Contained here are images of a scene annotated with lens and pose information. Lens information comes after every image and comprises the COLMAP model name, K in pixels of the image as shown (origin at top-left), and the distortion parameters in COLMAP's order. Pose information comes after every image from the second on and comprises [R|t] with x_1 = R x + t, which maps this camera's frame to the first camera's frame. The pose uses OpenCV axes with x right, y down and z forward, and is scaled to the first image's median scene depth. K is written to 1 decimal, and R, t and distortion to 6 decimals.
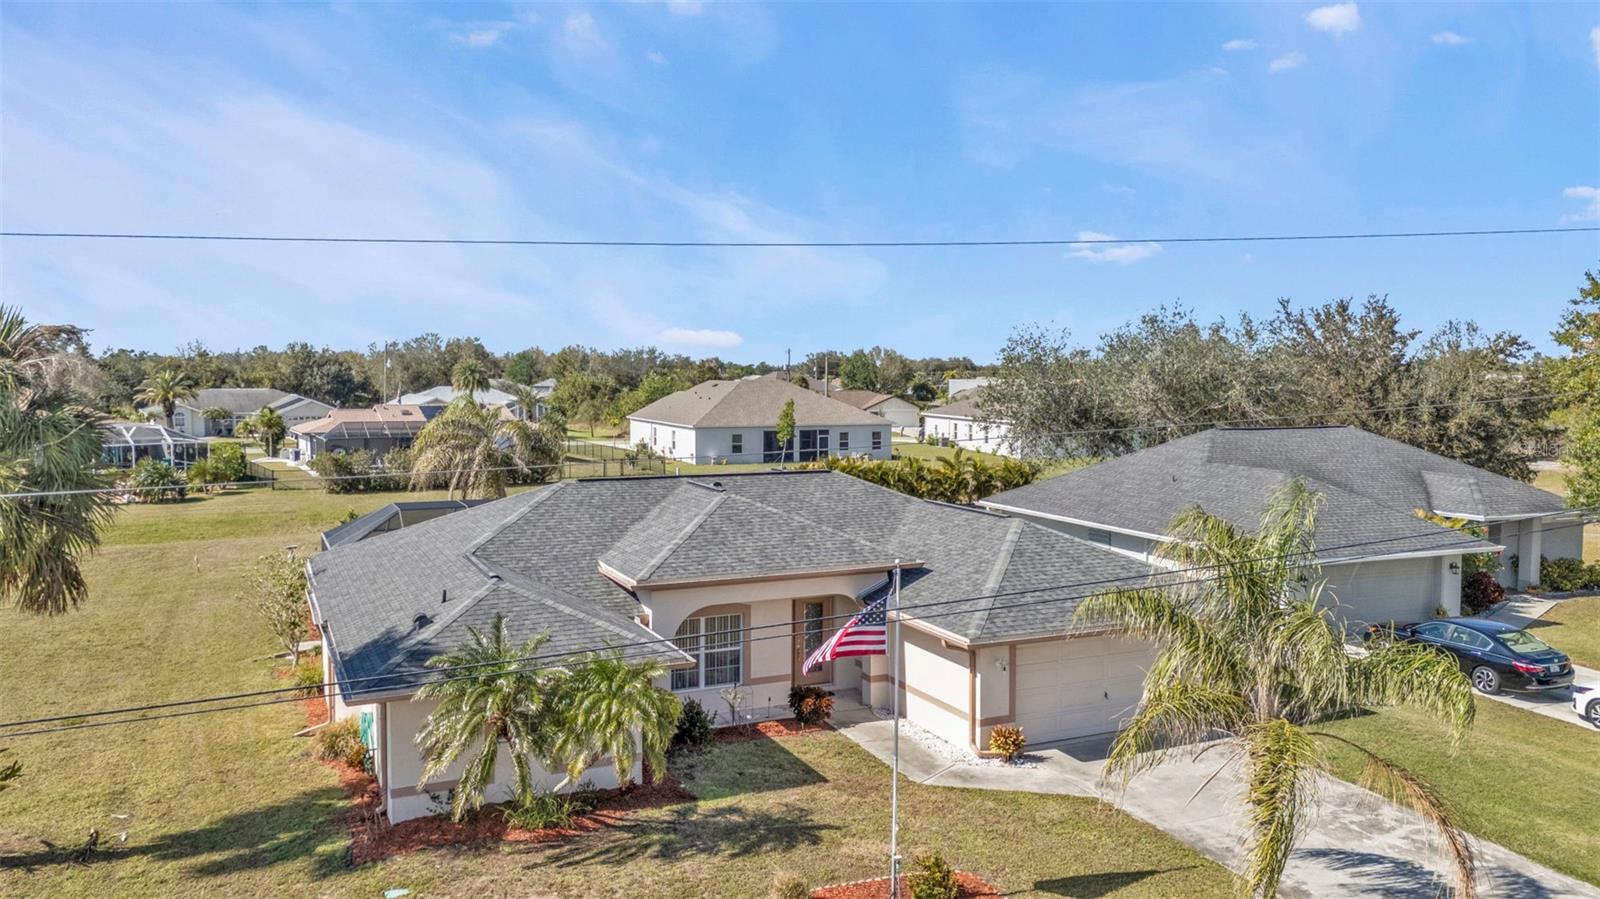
lens RADIAL K [[1163.1, 0, 800.0], [0, 1163.1, 449.5], [0, 0, 1]] dist [0.094313, -0.095187]
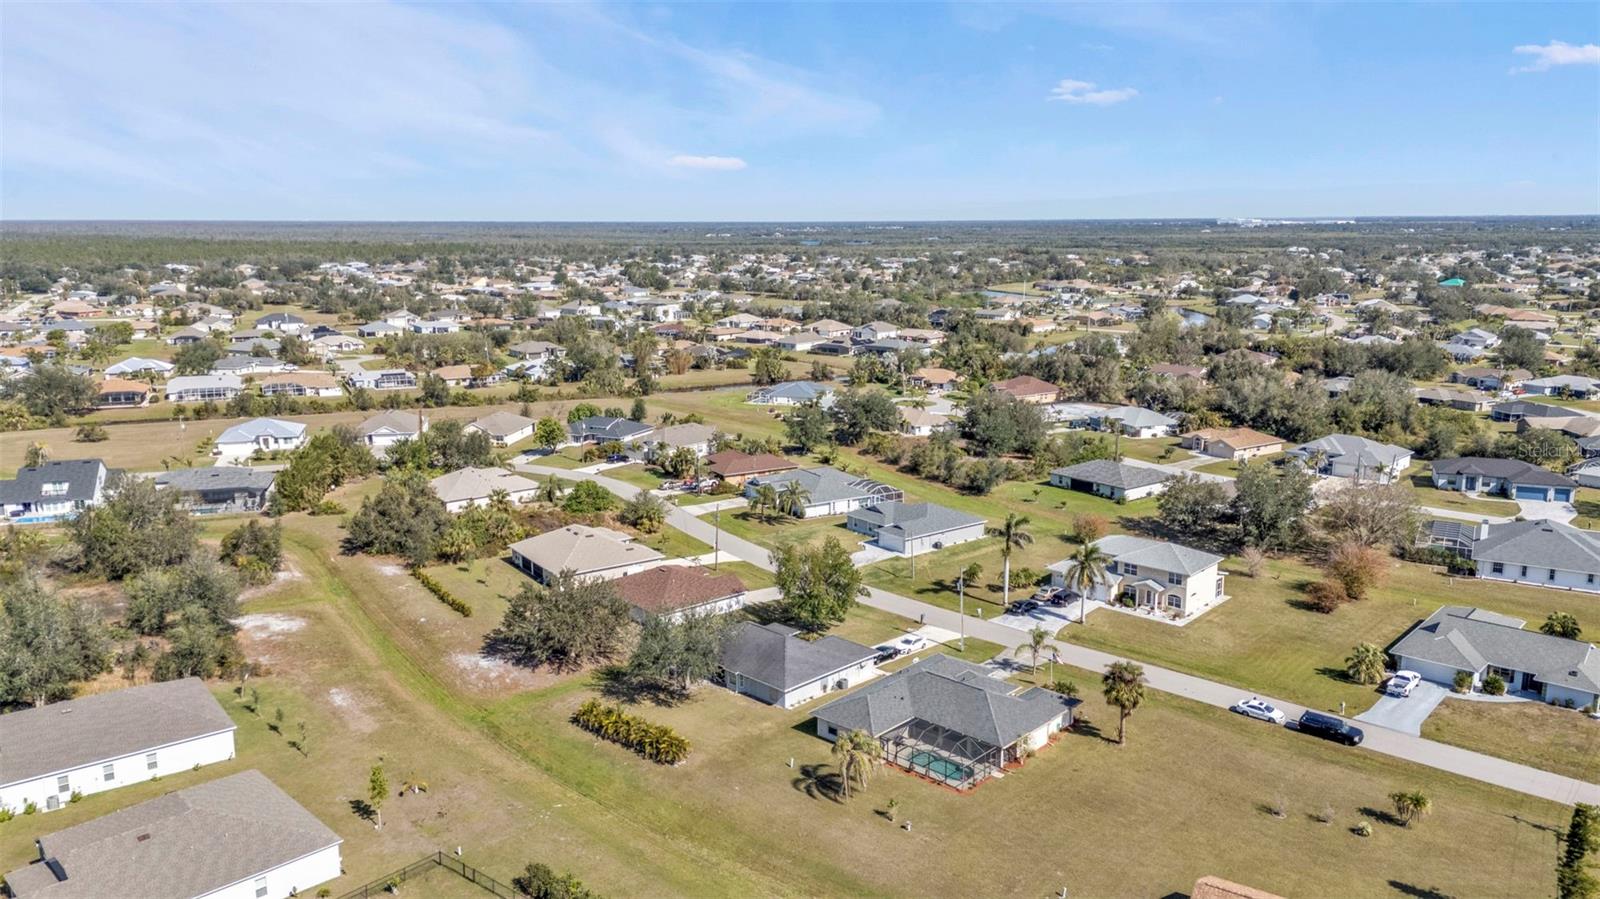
lens RADIAL K [[1161.1, 0, 800.0], [0, 1161.1, 449.5], [0, 0, 1]] dist [0.103124, -0.112991]
pose [[-0.382412, -0.180611, 0.906168, -4.281754], [0.064806, 0.973052, 0.221291, -2.124509], [-0.921717, 0.143349, -0.360402, 3.615358]]
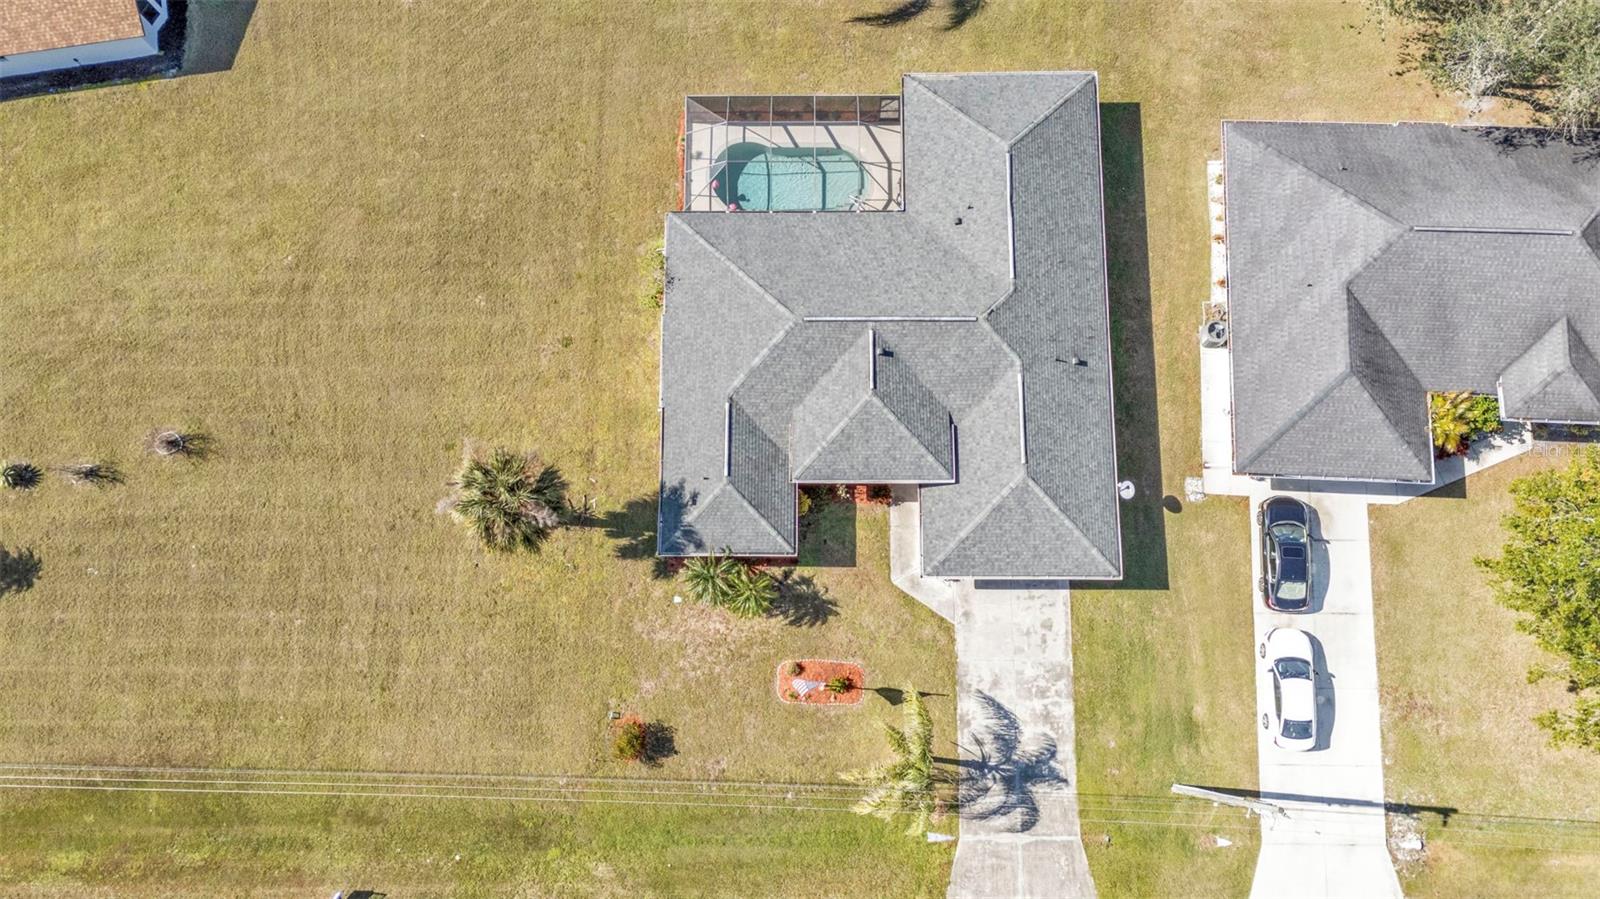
lens RADIAL K [[1163.1, 0, 800.0], [0, 1163.1, 449.5], [0, 0, 1]] dist [0.094313, -0.095187]
pose [[0.905164, 0.412643, -0.101998, 0.058345], [-0.014418, 0.269626, 0.962857, -1.854307], [0.424818, -0.870073, 0.250006, 0.530412]]
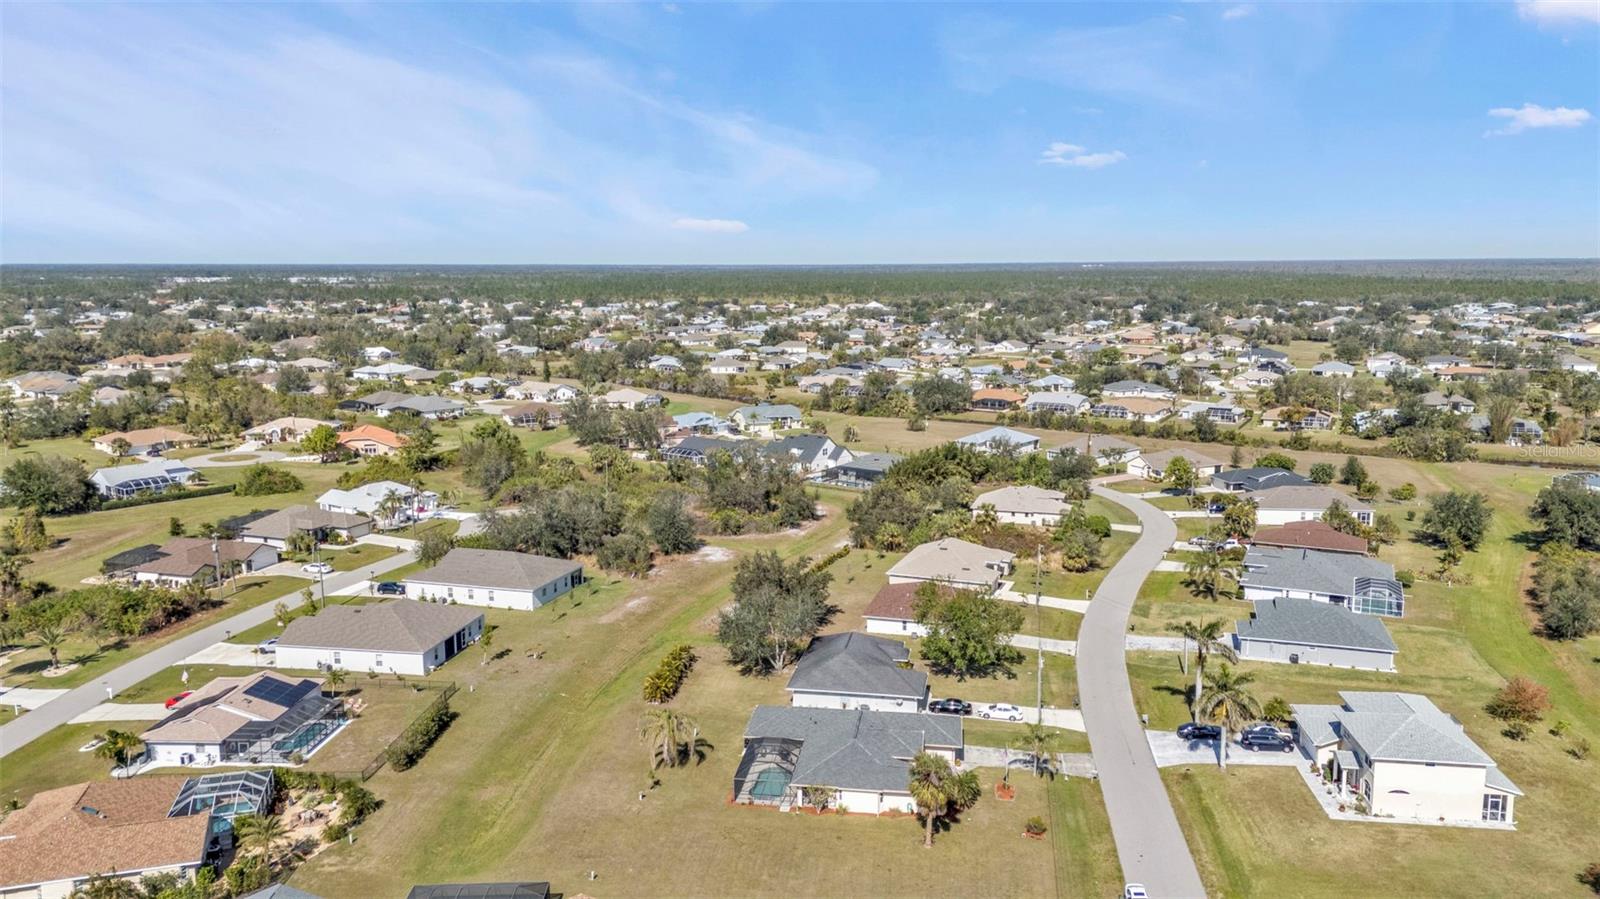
lens RADIAL K [[1163.1, 0, 800.0], [0, 1163.1, 449.5], [0, 0, 1]] dist [0.094313, -0.095187]
pose [[0.545797, -0.138096, 0.826459, -4.235157], [0.061842, 0.990274, 0.124628, -1.783724], [-0.835632, -0.016912, 0.549029, -1.233573]]
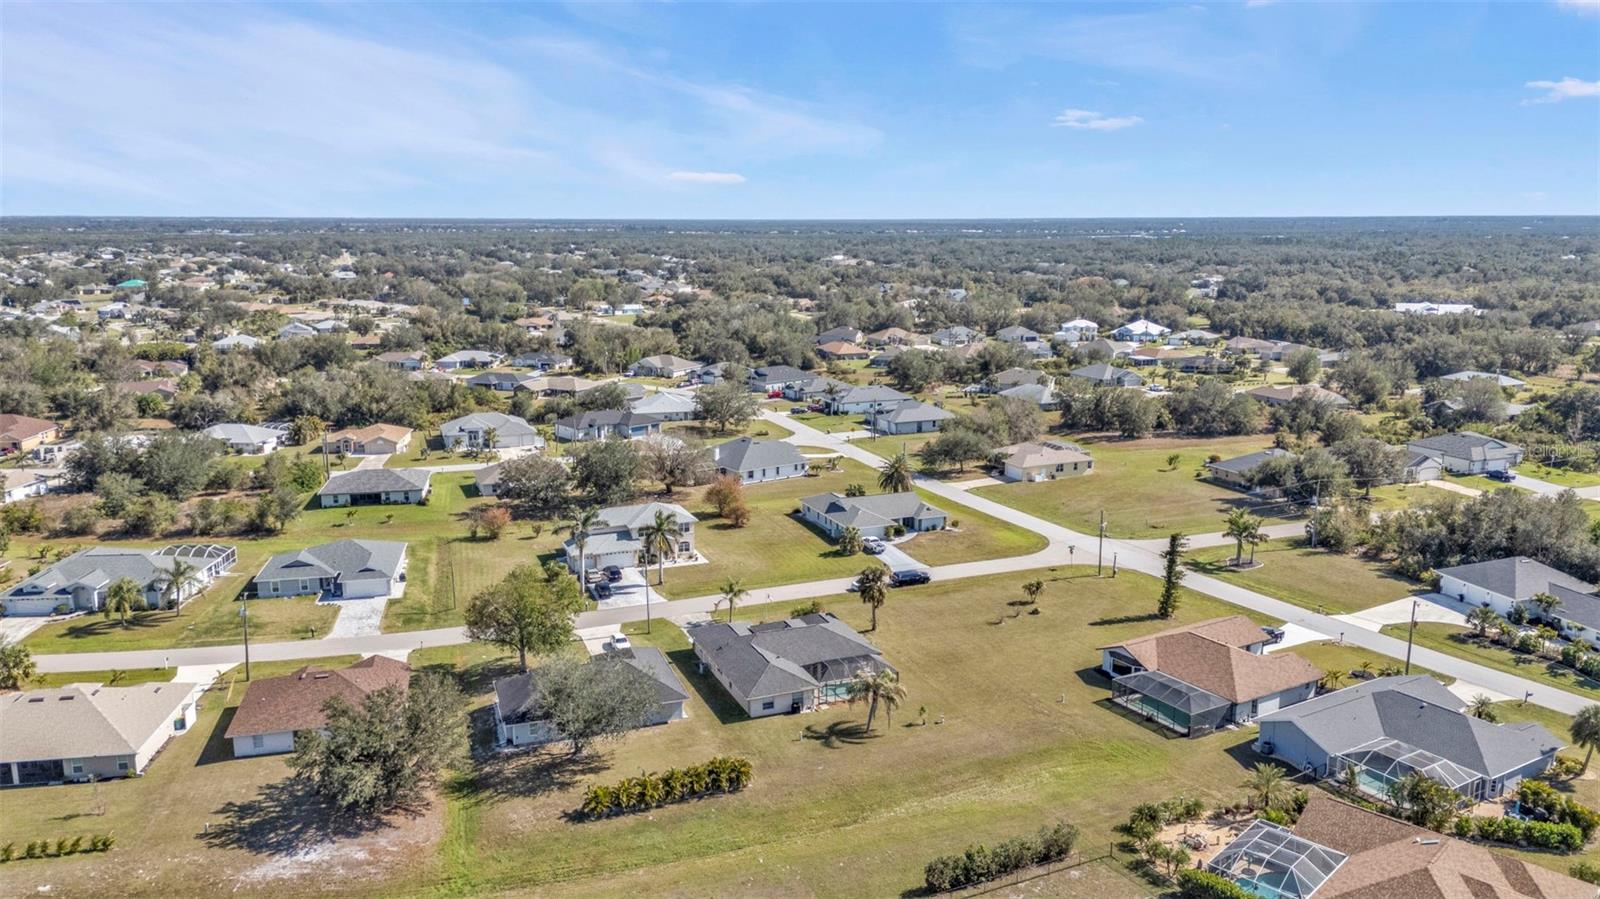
lens RADIAL K [[1163.1, 0, 800.0], [0, 1163.1, 449.5], [0, 0, 1]] dist [0.094313, -0.095187]
pose [[-0.998623, -0.012521, 0.050945, -0.444460], [0.001239, 0.965200, 0.261509, -2.339431], [-0.052447, 0.261212, -0.963856, 6.632026]]
